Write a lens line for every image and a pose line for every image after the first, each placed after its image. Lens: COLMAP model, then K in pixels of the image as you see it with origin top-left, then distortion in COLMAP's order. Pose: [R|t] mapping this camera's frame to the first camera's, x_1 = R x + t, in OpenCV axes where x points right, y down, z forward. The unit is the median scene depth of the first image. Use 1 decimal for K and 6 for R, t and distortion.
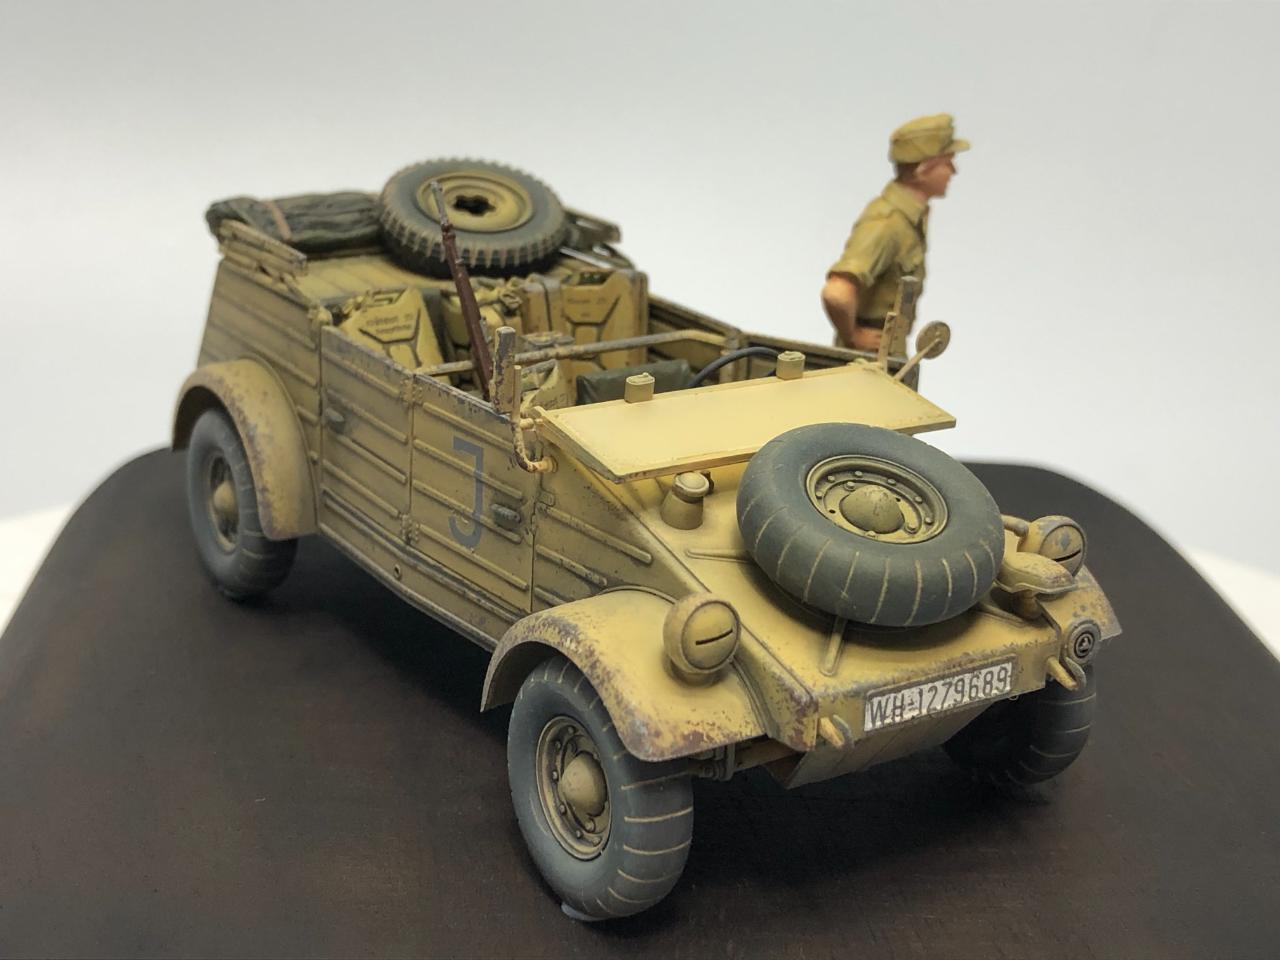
lens RADIAL K [[1937.3, 0, 636.8], [0, 1937.3, 483.7], [0, 0, 1]] dist [0.149472, 0.000000]
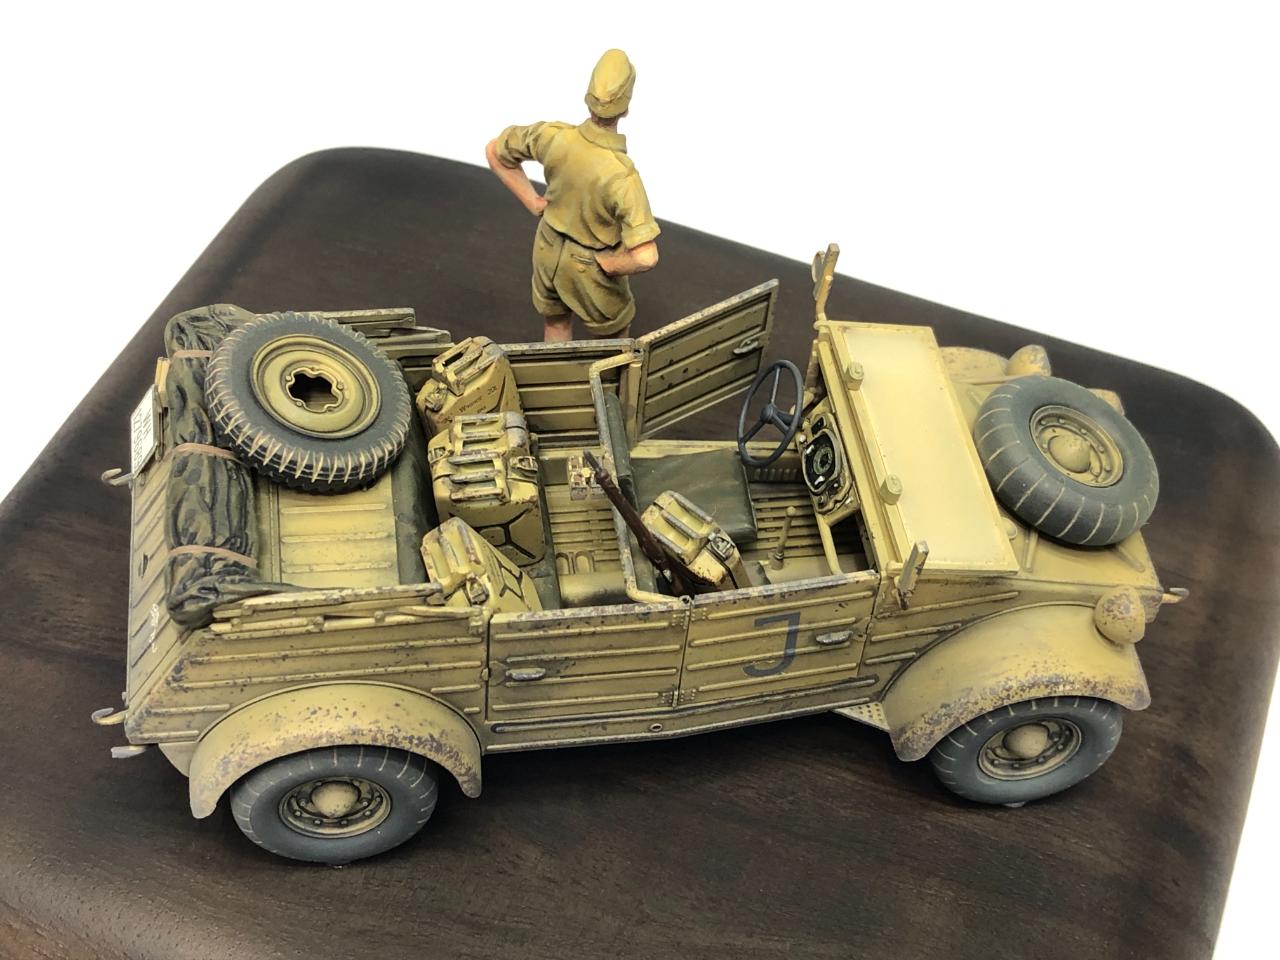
lens RADIAL K [[1937.3, 0, 630.7], [0, 1937.3, 481.1], [0, 0, 1]] dist [0.149472, 0.000000]
pose [[0.420050, -0.690545, 0.588818, -0.725134], [0.251376, 0.711982, 0.655661, -0.829462], [-0.871991, -0.127396, 0.472654, 0.540993]]
